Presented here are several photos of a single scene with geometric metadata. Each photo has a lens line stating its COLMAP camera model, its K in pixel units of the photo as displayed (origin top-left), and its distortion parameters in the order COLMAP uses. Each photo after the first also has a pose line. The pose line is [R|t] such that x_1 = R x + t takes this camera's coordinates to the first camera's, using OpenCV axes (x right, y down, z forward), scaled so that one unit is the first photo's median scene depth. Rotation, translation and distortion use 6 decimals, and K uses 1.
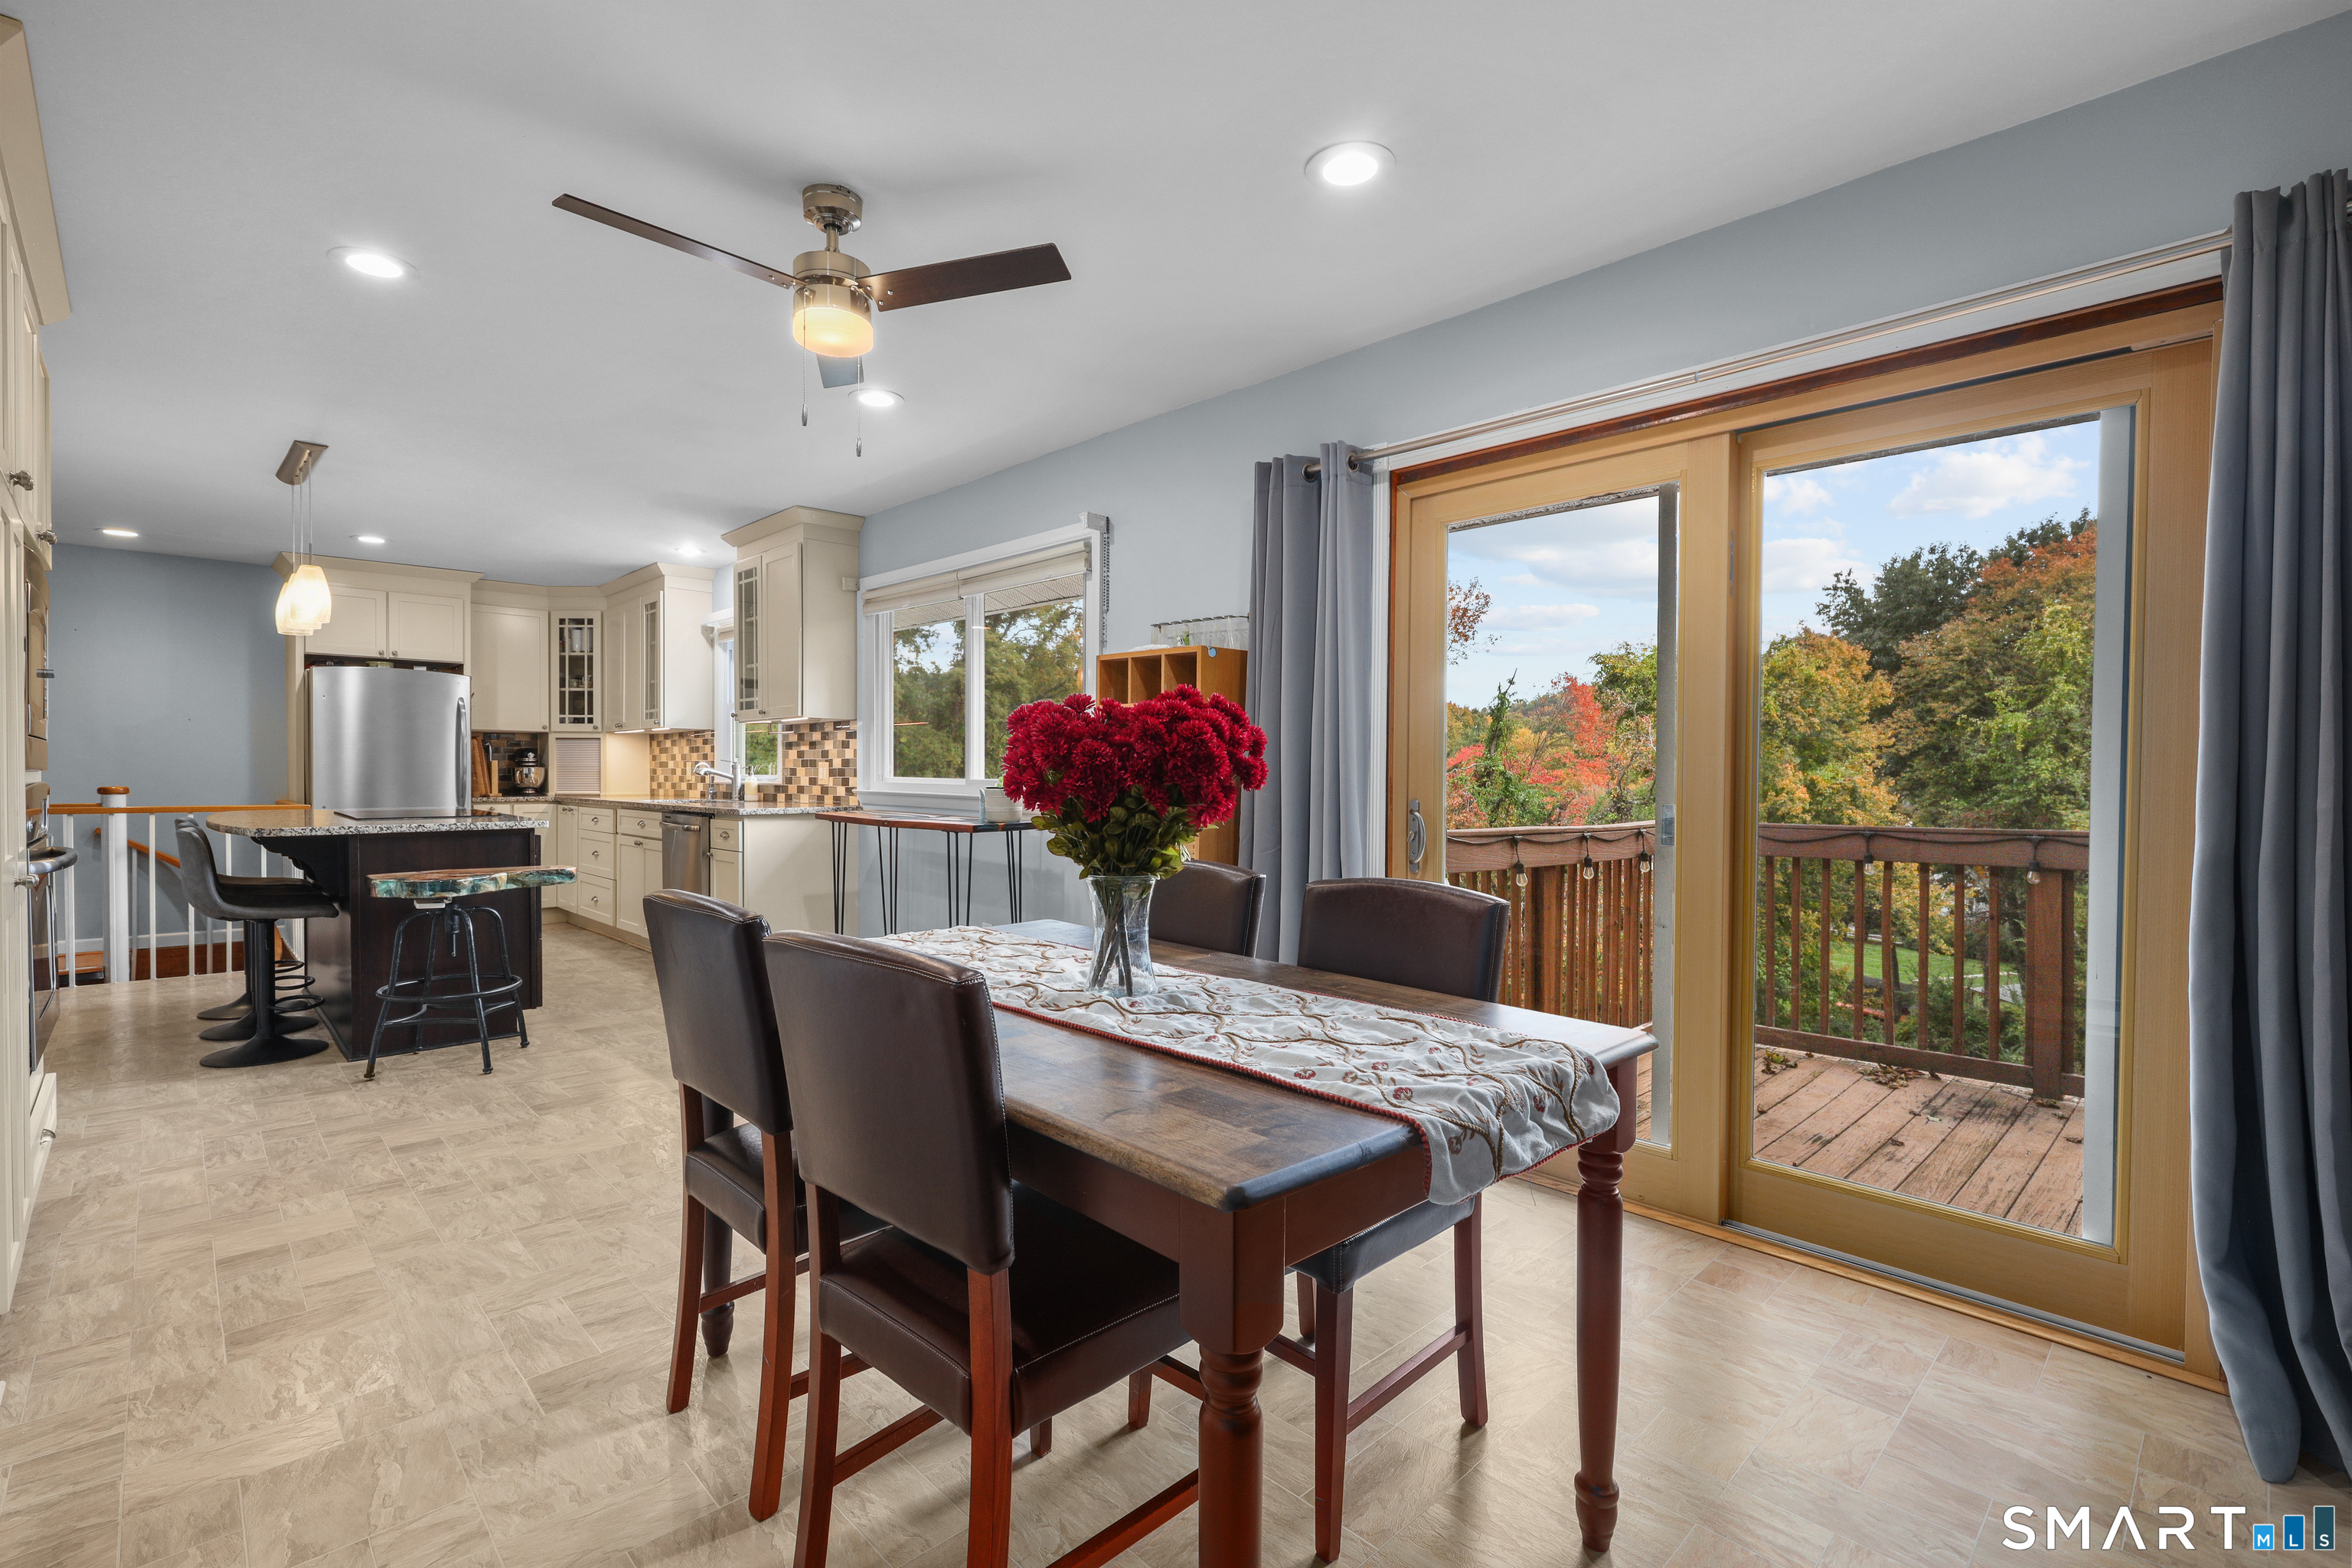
lens RADIAL K [[1063.0, 0, 1173.5], [0, 1063.0, 788.5], [0, 0, 1]] dist [-0.002102, 0.000492]
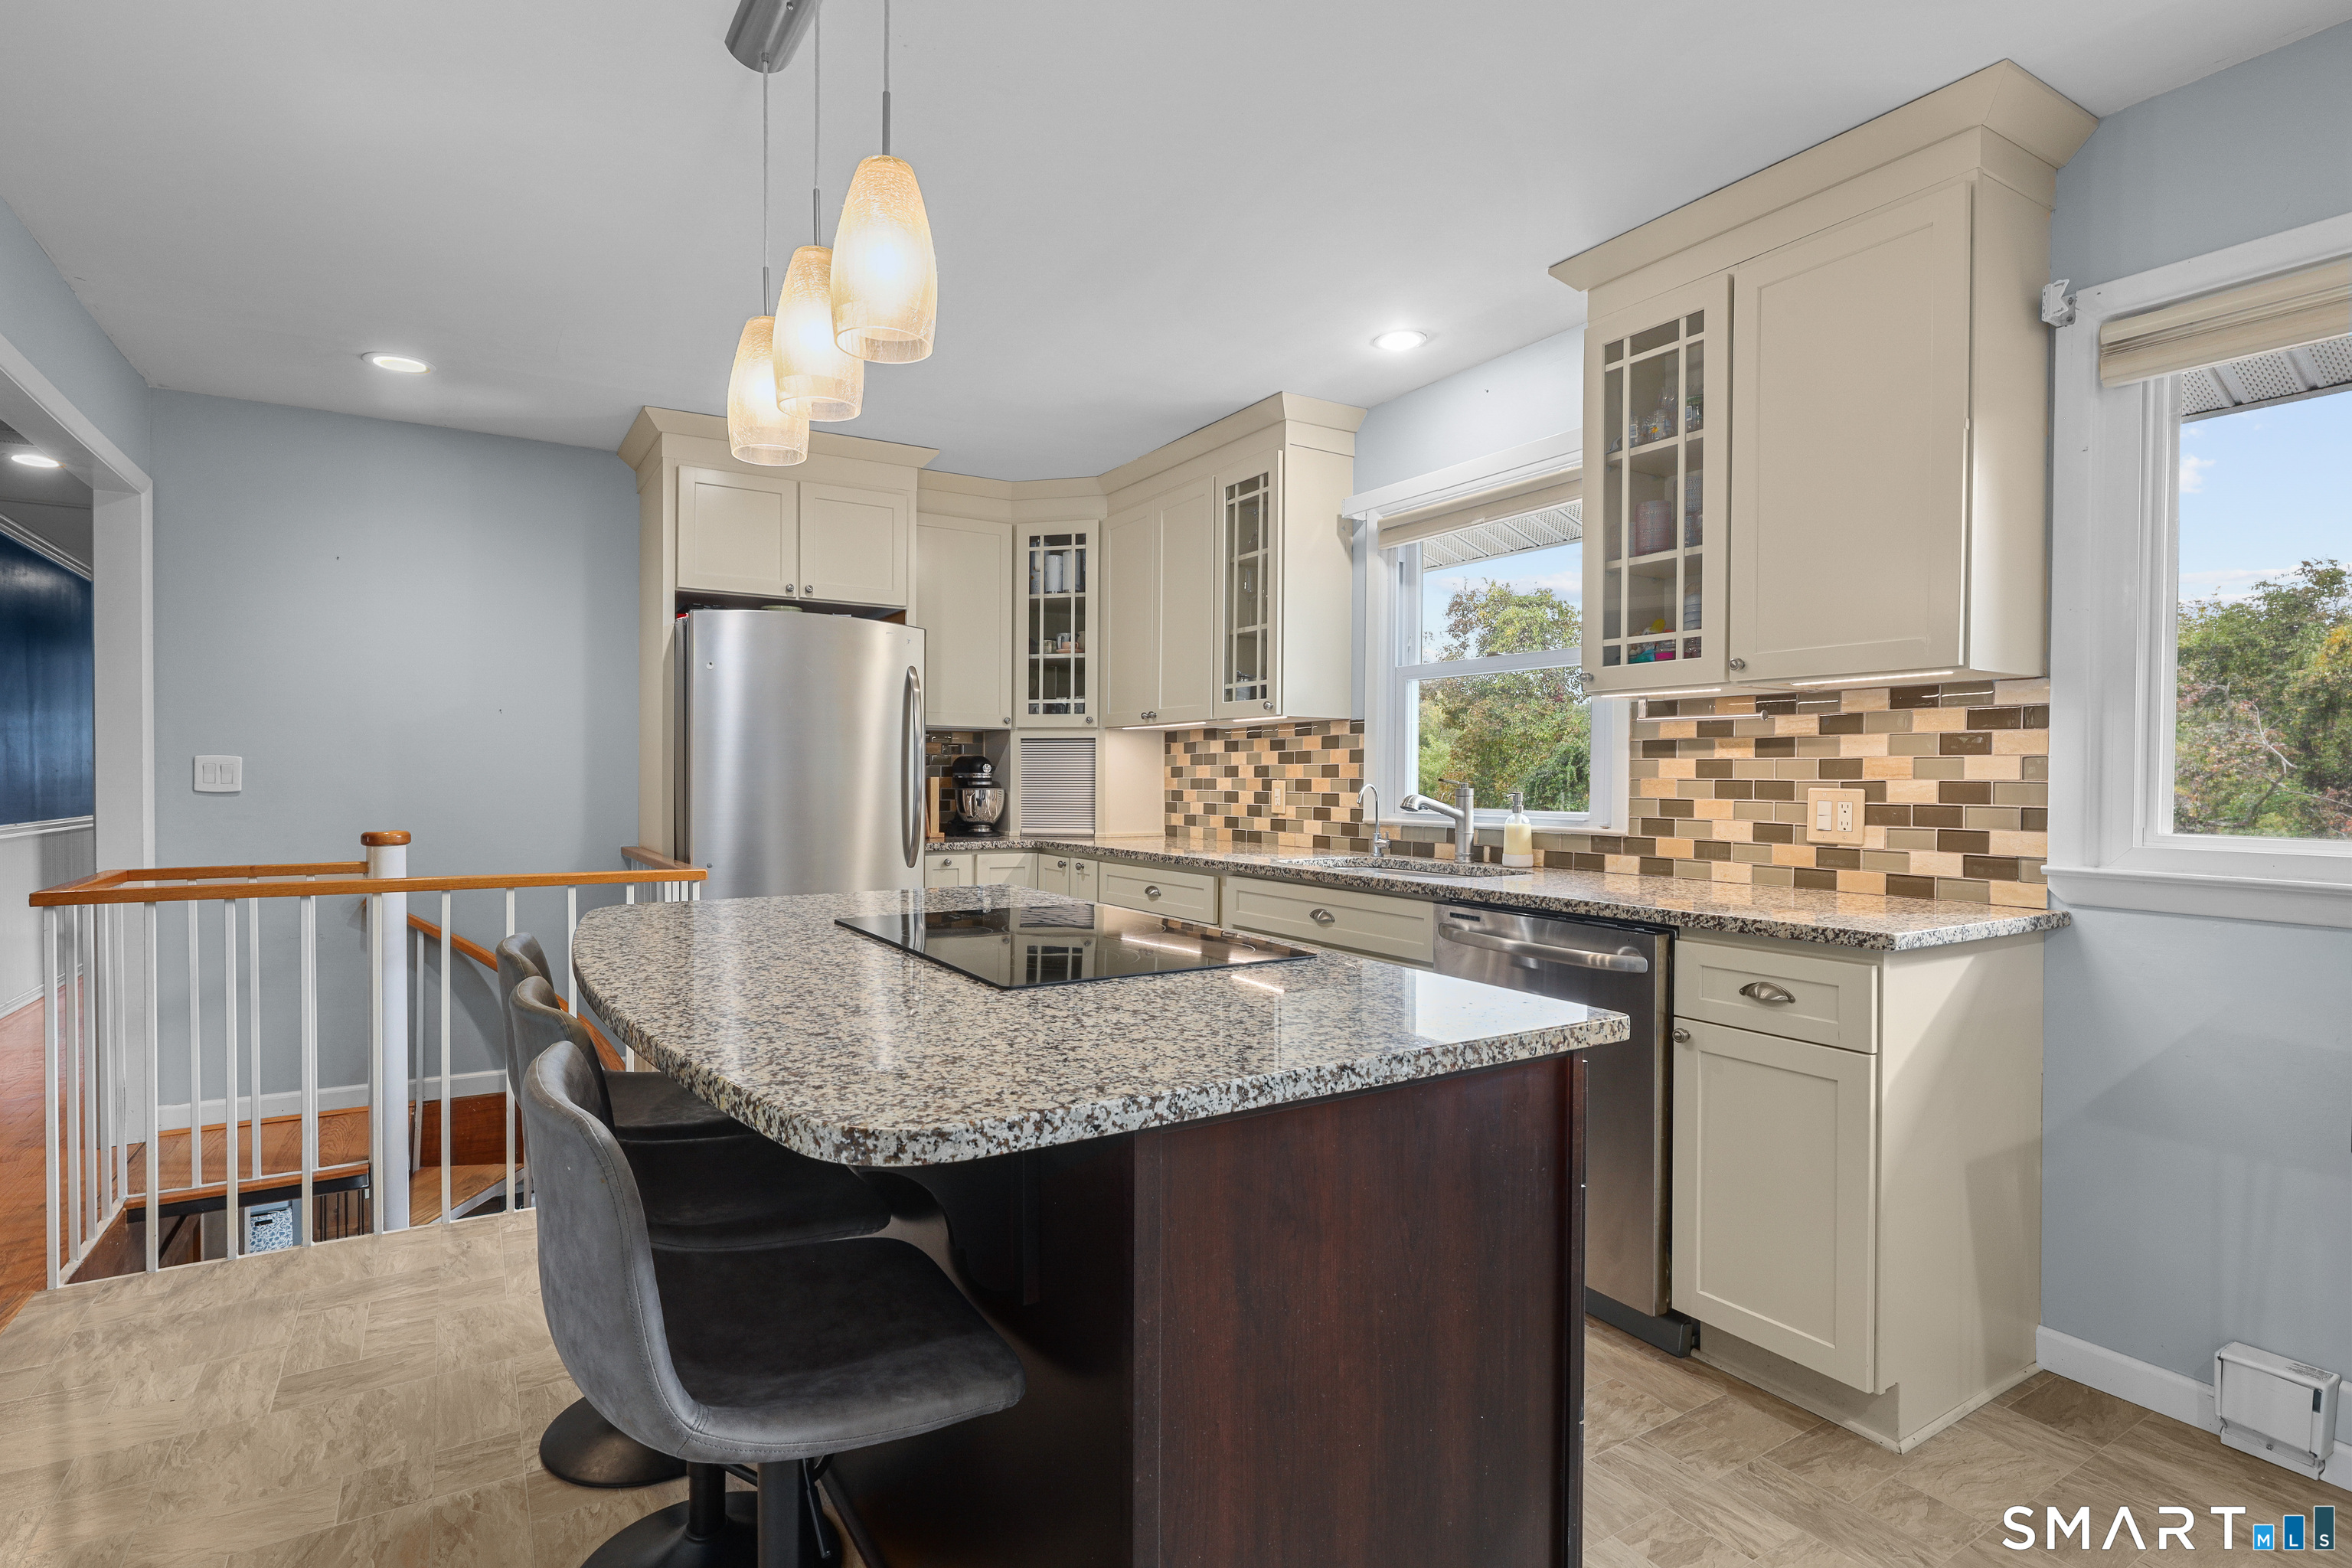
lens RADIAL K [[1154.9, 0, 1140.9], [0, 1154.9, 789.5], [0, 0, 1]] dist [0.002917, -0.000899]
pose [[0.975013, 0.001774, -0.222141, -0.417253], [-0.002941, 0.999984, -0.004926, -0.018133], [0.222129, 0.005457, 0.975002, 0.432612]]
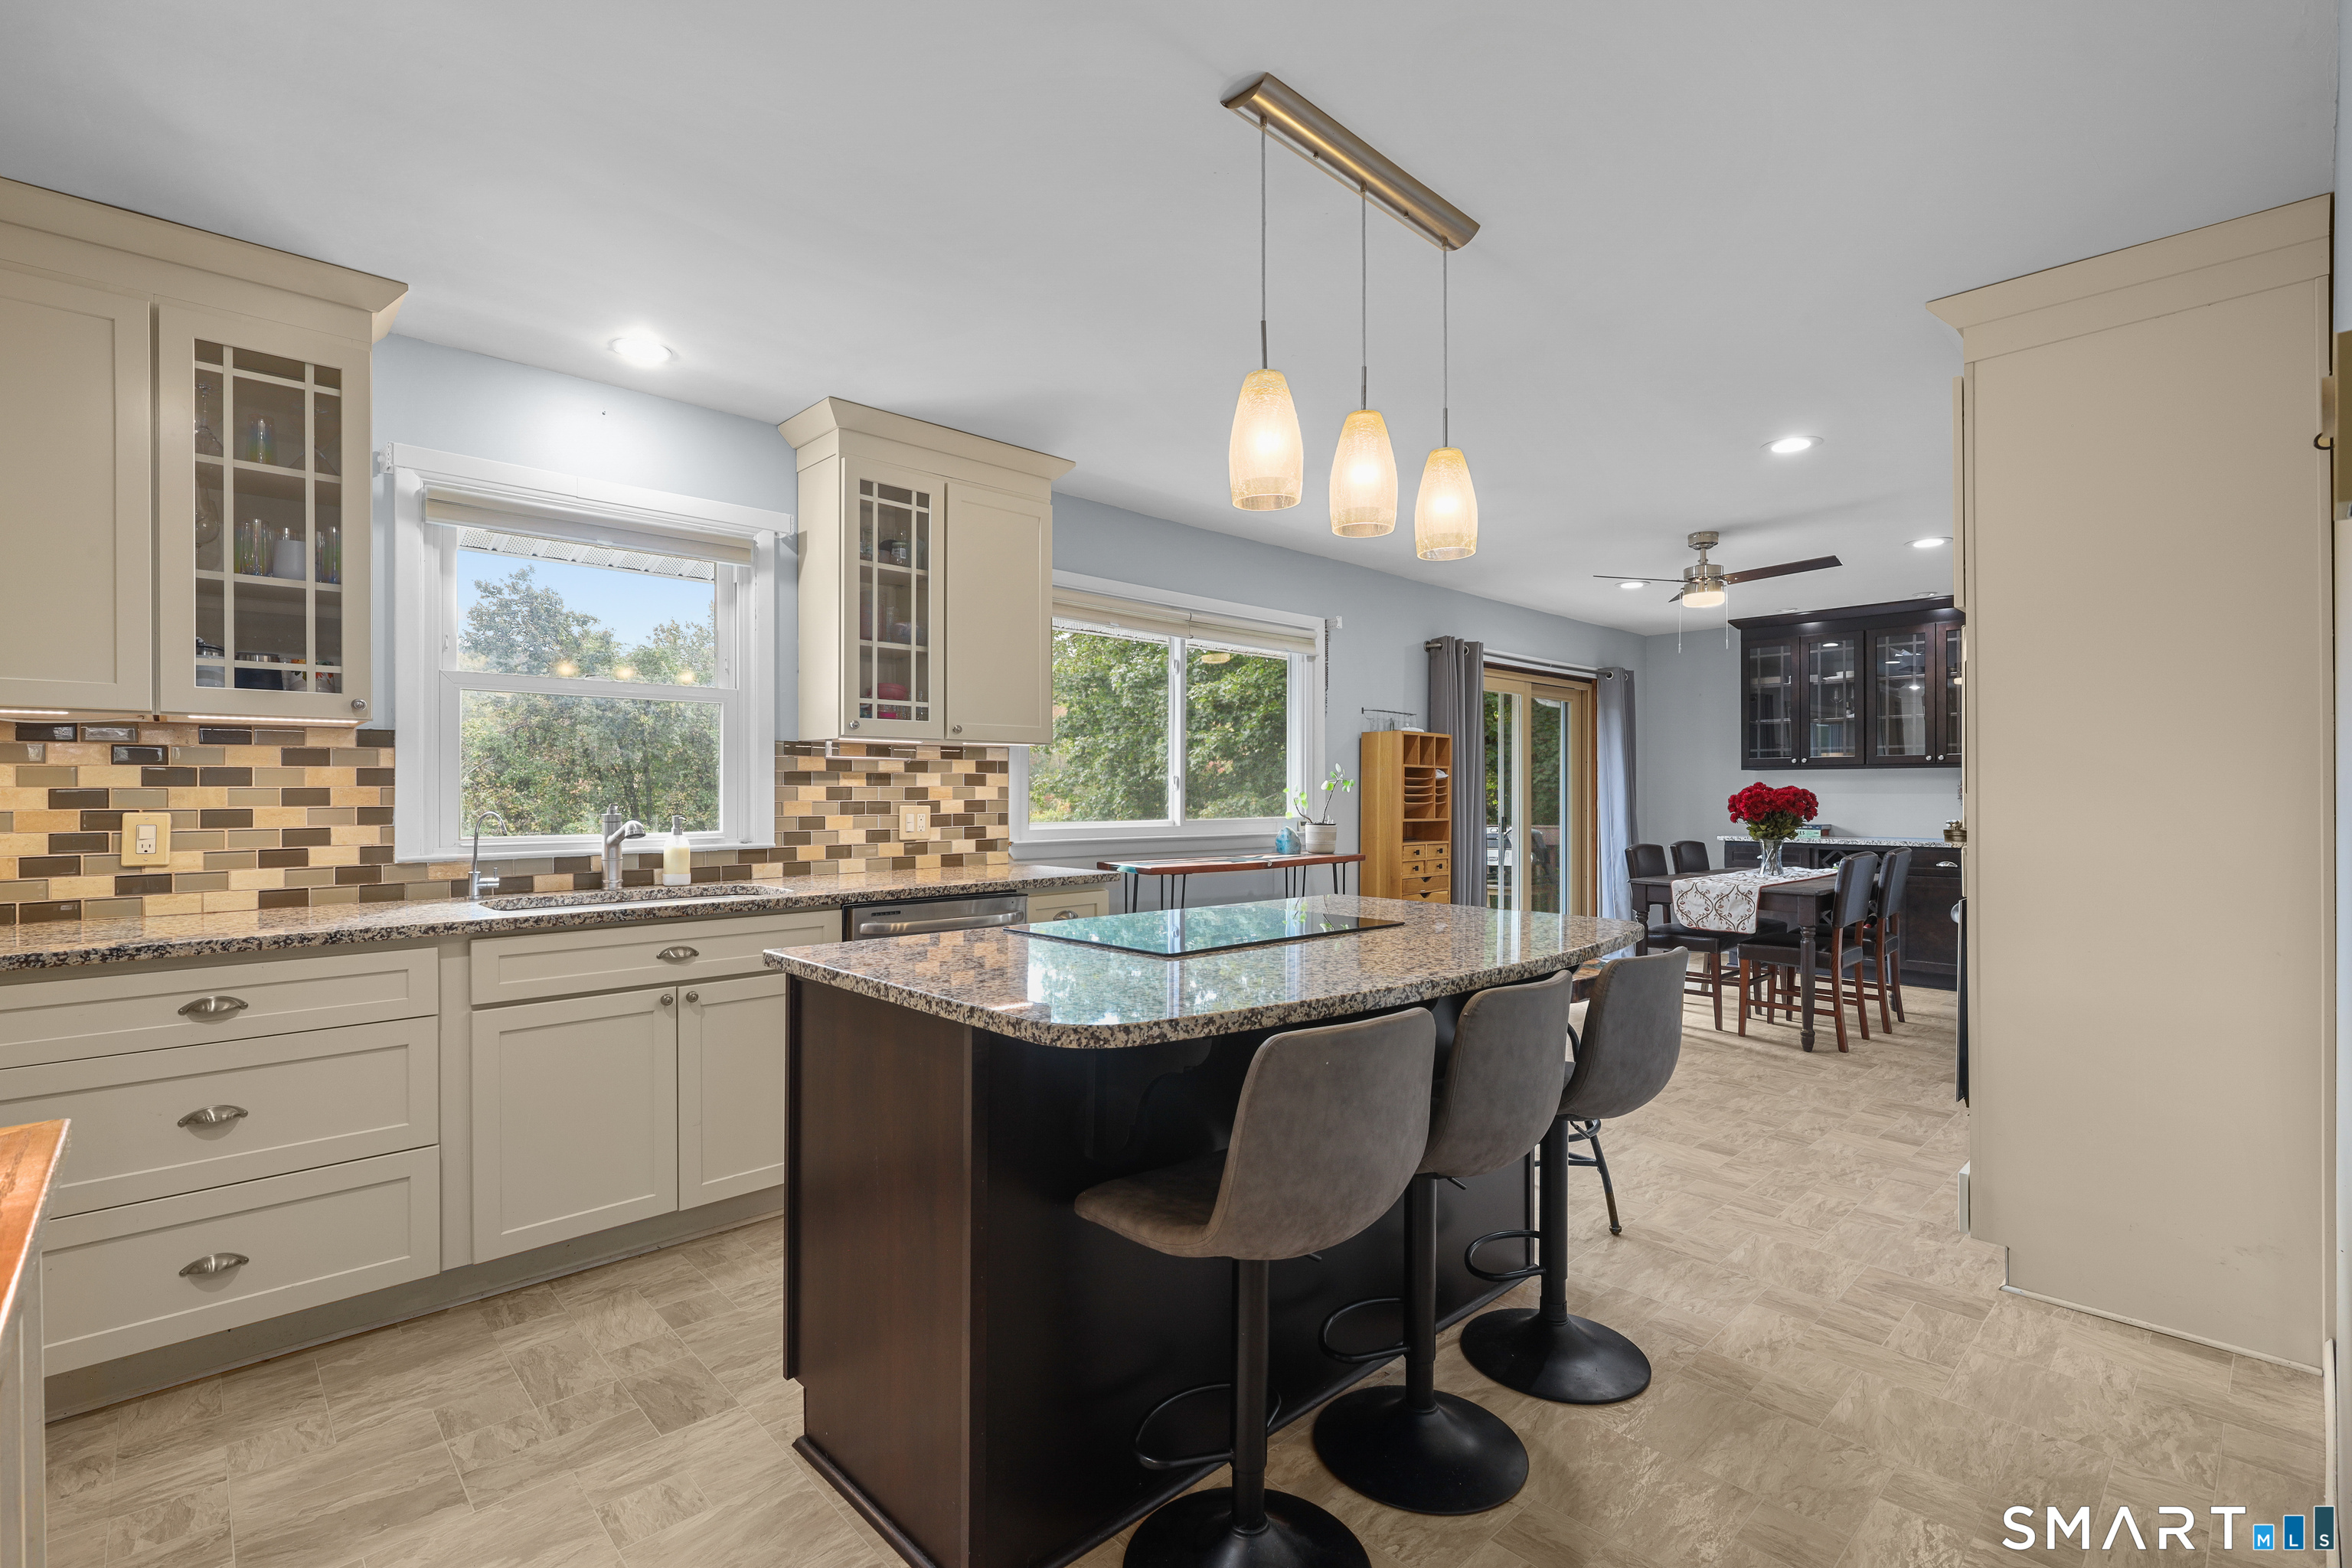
lens RADIAL K [[1063.0, 0, 1168.6], [0, 1063.0, 792.1], [0, 0, 1]] dist [-0.002102, 0.000492]
pose [[0.011280, -0.006436, 0.999916, -0.840505], [0.018384, 0.999812, 0.006228, -0.029195], [-0.999767, 0.018313, 0.011396, 0.710017]]
